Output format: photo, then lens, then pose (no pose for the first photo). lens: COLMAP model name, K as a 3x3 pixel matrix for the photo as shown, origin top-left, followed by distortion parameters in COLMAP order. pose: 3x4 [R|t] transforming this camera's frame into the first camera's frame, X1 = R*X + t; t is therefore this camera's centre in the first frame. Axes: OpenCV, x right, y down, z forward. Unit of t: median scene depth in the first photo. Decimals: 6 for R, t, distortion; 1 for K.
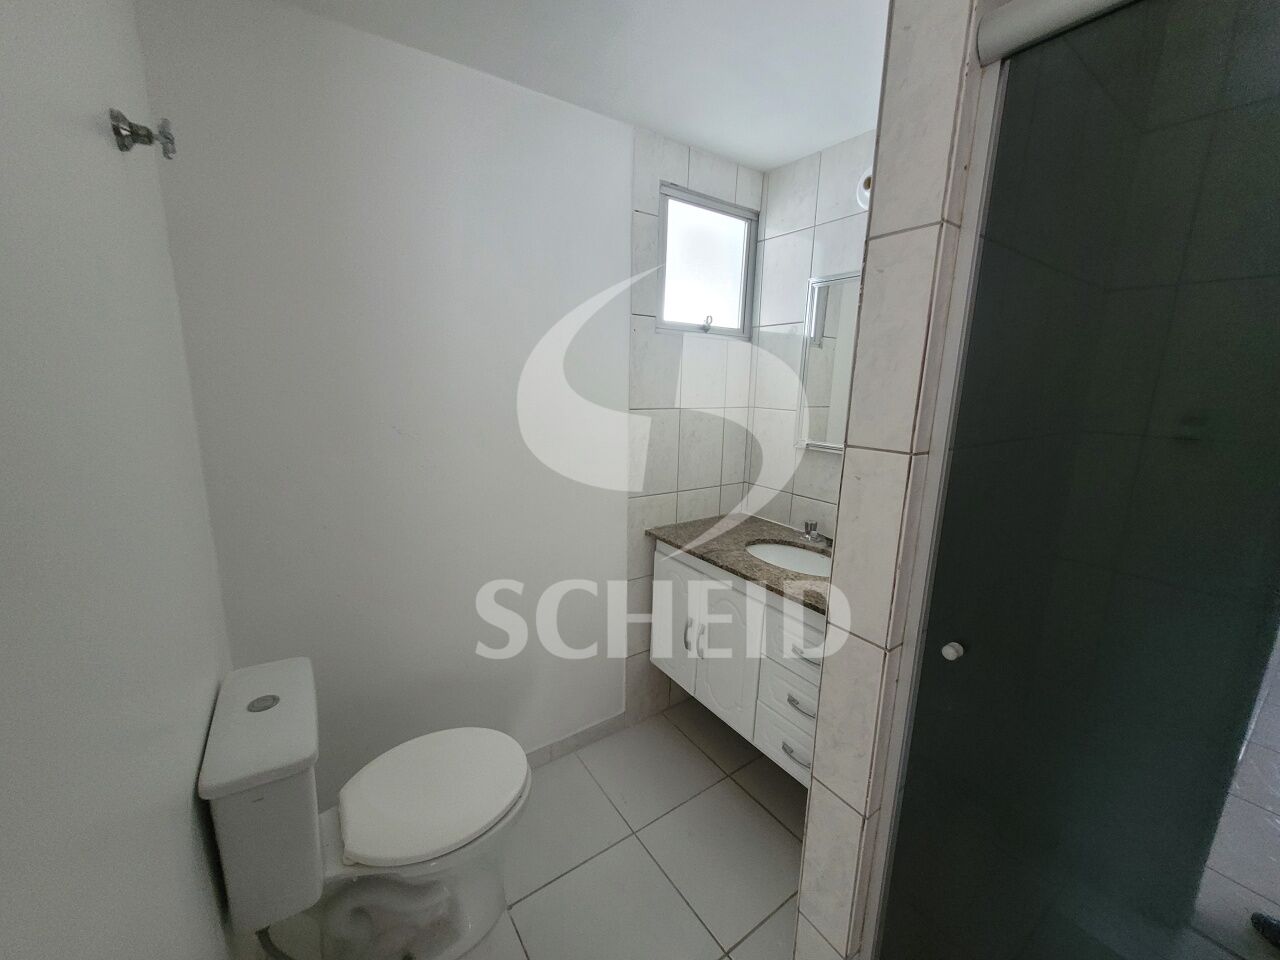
lens RADIAL K [[500.8, 0, 641.5], [0, 500.8, 482.8], [0, 0, 1]] dist [-0.000960, 0.000377]
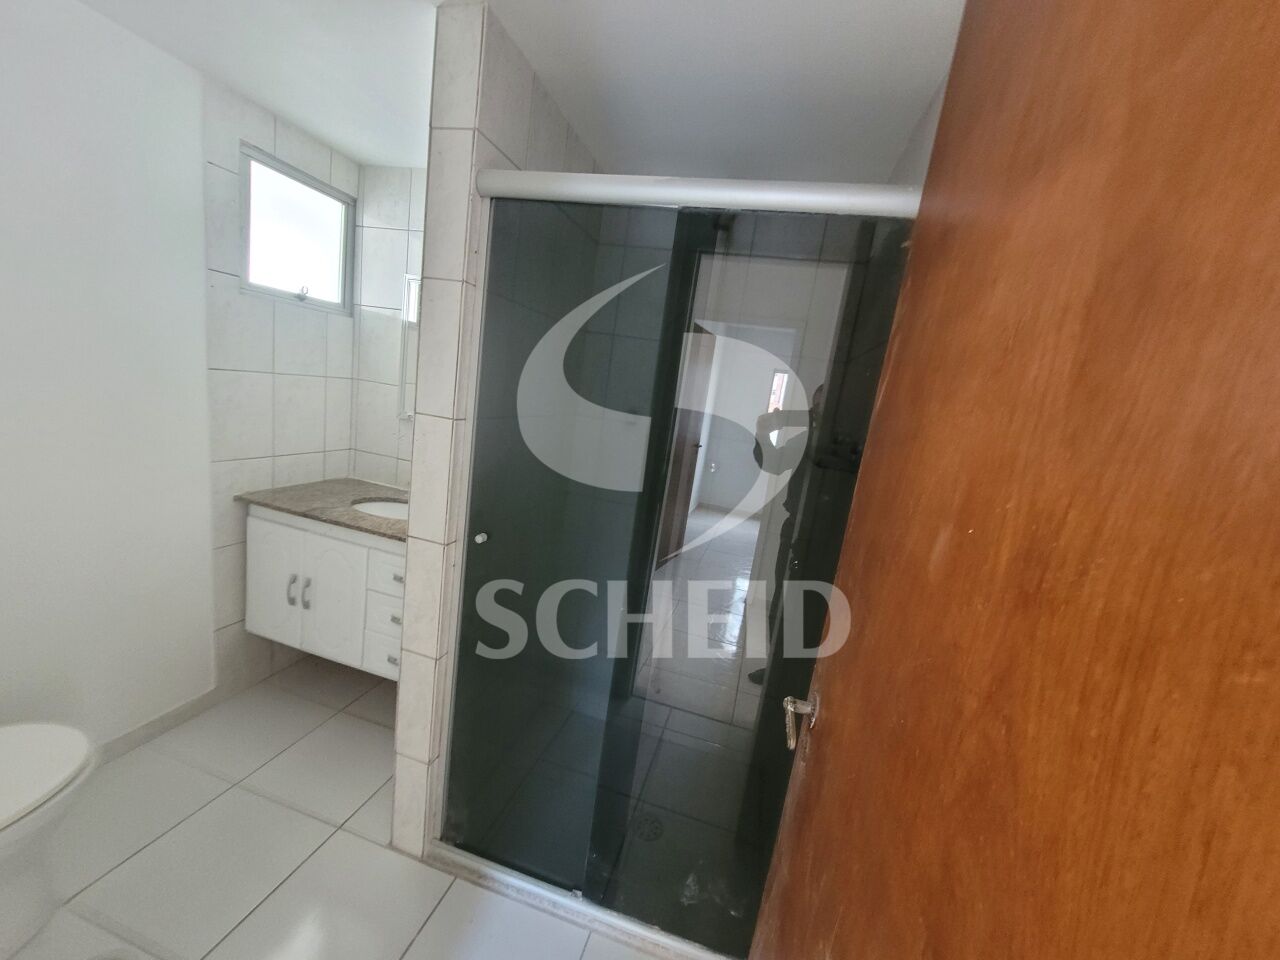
lens RADIAL K [[500.8, 0, 642.1], [0, 500.8, 478.1], [0, 0, 1]] dist [-0.000960, 0.000377]
pose [[0.758777, -0.033827, 0.650471, -0.023882], [0.011103, 0.999177, 0.039010, 0.031909], [-0.651255, -0.022378, 0.758529, -0.263086]]
